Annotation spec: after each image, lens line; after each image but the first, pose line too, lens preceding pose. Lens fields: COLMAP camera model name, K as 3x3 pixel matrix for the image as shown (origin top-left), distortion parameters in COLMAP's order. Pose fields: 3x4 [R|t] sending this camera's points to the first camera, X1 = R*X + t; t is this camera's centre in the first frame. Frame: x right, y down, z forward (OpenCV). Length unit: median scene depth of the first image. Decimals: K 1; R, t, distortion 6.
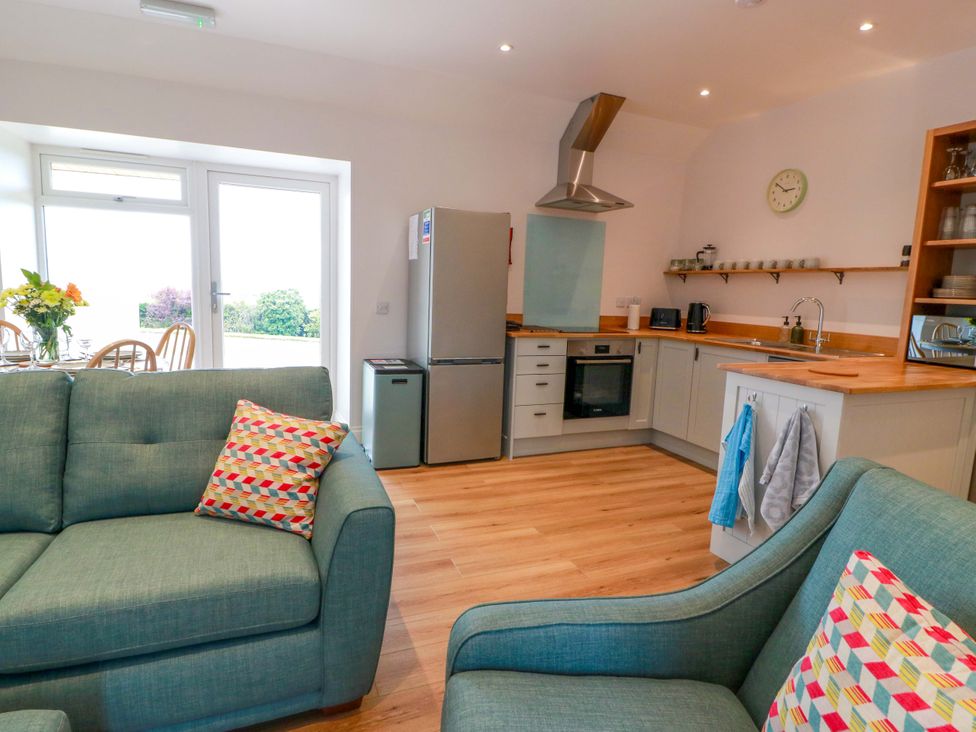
lens RADIAL K [[535.9, 0, 489.5], [0, 535.9, 362.9], [0, 0, 1]] dist [-0.001518, -0.011120]
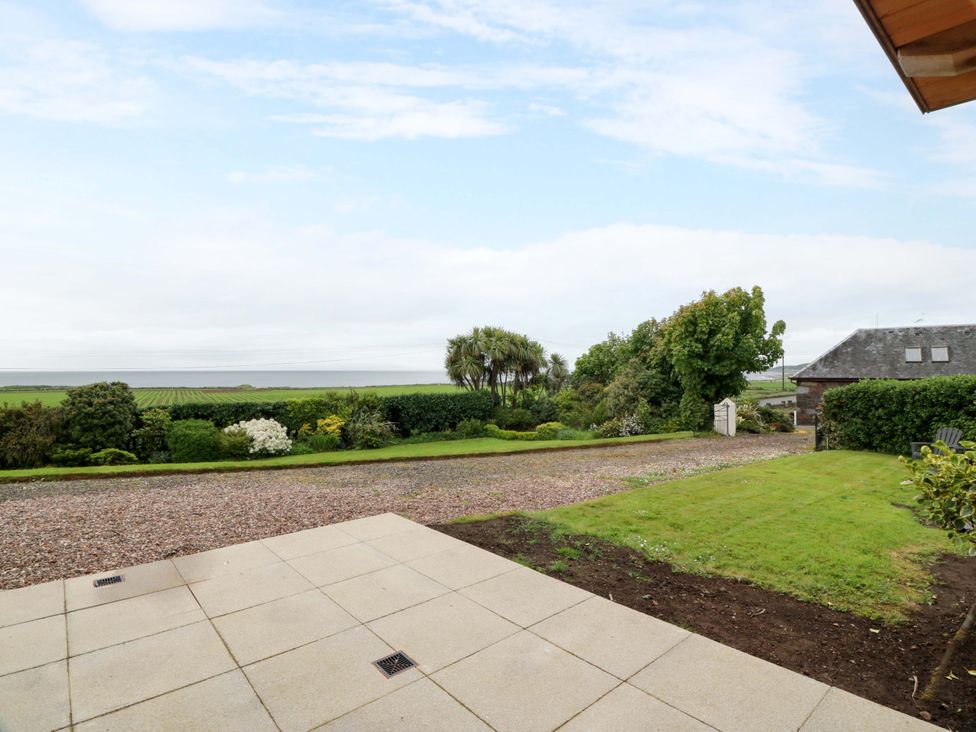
lens RADIAL K [[506.4, 0, 489.8], [0, 506.4, 361.9], [0, 0, 1]] dist [0.001673, -0.013157]
pose [[0.947780, -0.038100, 0.316641, -0.658579], [0.084131, 0.987539, -0.132998, -0.201875], [-0.307628, 0.152692, 0.939175, 1.145860]]
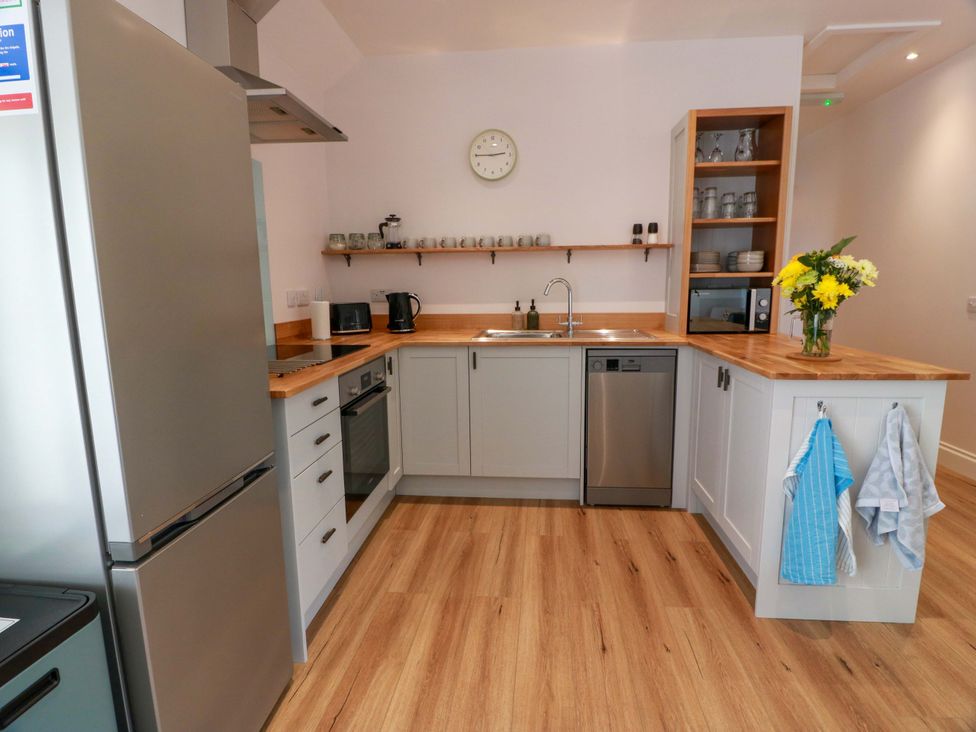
lens RADIAL K [[506.4, 0, 489.8], [0, 506.4, 361.9], [0, 0, 1]] dist [0.001673, -0.013157]
pose [[0.471222, -0.178264, 0.863812, -0.206030], [0.150698, 0.981234, 0.120288, -0.093566], [-0.869045, 0.073493, 0.489243, 0.620677]]
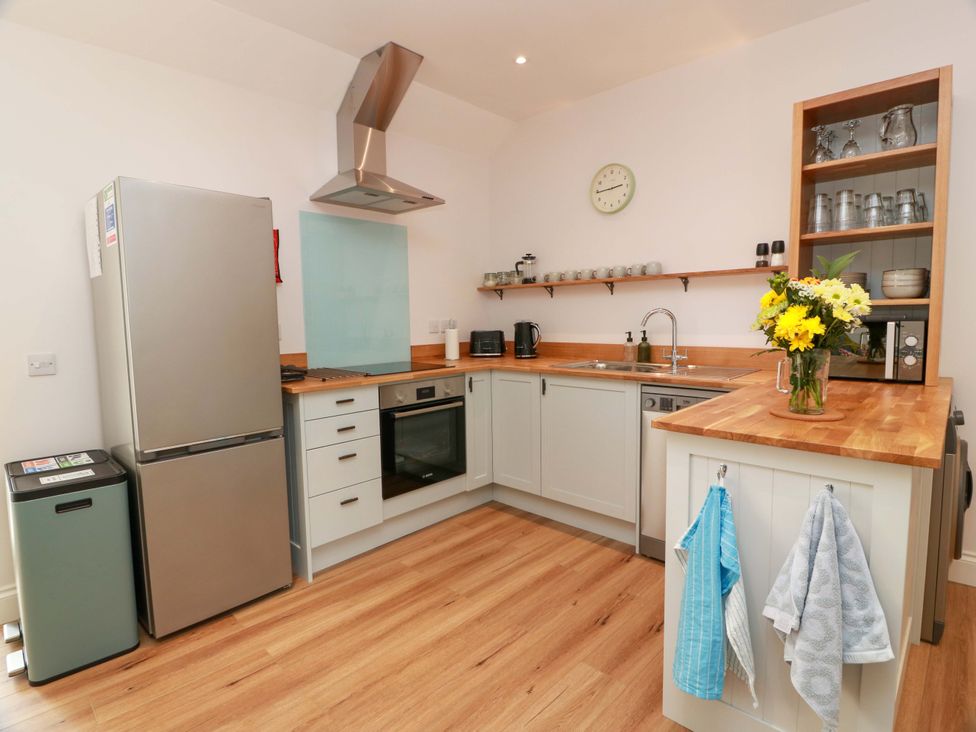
lens RADIAL K [[506.4, 0, 489.8], [0, 506.4, 361.9], [0, 0, 1]] dist [0.001673, -0.013157]
pose [[0.912375, -0.090709, 0.399178, 0.017473], [0.106982, 0.994086, -0.018627, -0.046447], [-0.395128, 0.059700, 0.916684, 0.333425]]
